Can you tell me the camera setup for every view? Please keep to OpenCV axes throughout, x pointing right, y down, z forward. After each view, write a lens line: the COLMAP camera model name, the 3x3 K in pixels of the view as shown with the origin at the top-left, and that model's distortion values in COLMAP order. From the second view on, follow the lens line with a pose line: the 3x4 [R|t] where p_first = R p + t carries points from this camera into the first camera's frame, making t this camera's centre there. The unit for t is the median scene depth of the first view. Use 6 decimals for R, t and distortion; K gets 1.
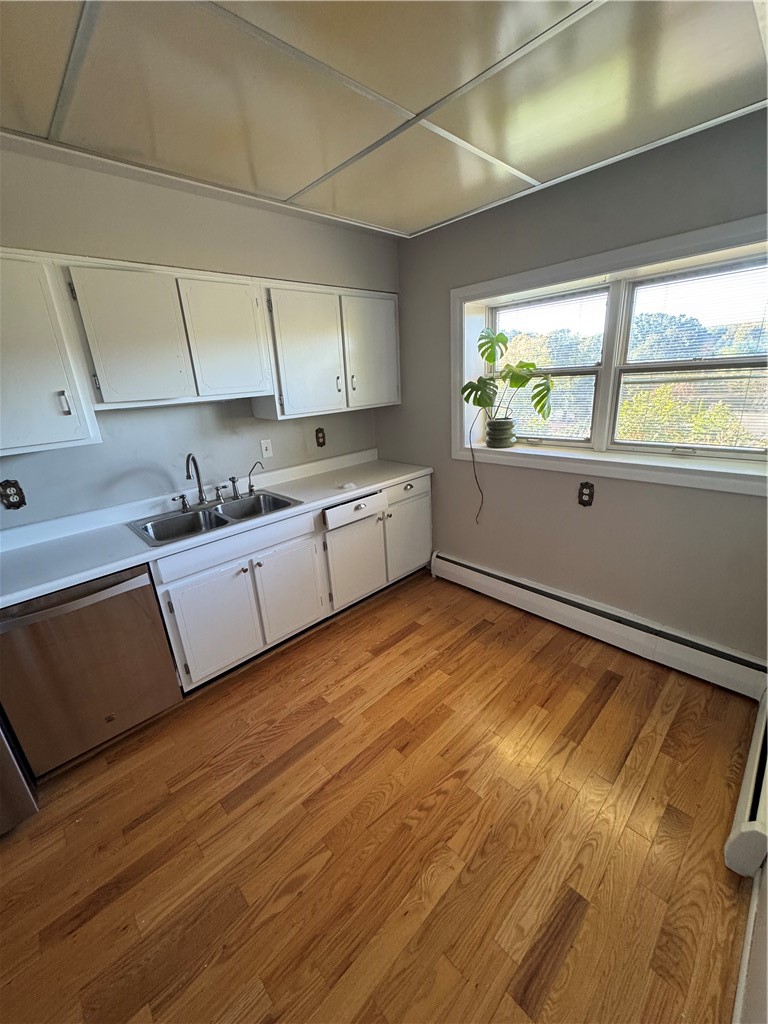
lens RADIAL K [[408.6, 0, 383.5], [0, 408.6, 512.7], [0, 0, 1]] dist [-0.002440, -0.000281]
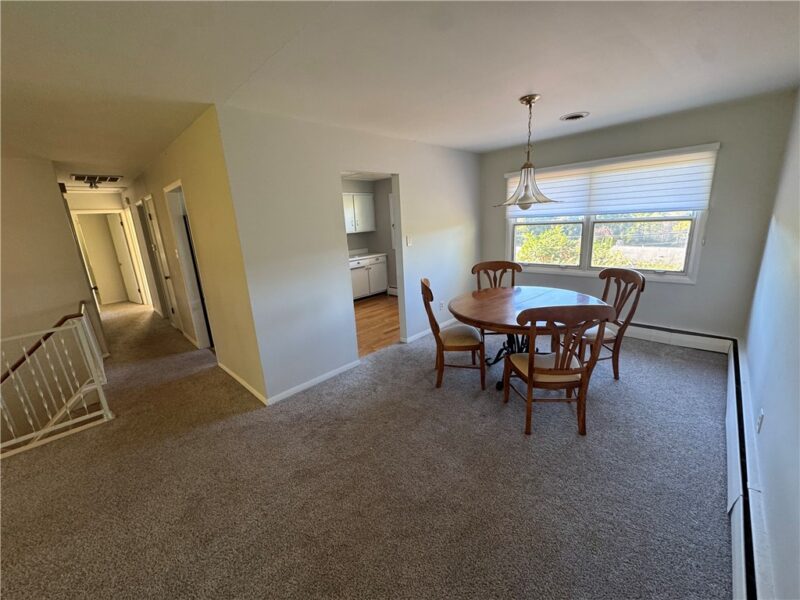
lens RADIAL K [[319.2, 0, 401.1], [0, 319.2, 299.0], [0, 0, 1]] dist [-0.002440, -0.000281]
pose [[0.999613, -0.004388, 0.027456, 0.206757], [0.006630, 0.996602, -0.082106, 0.497414], [-0.027002, 0.082256, 0.996245, -1.494441]]
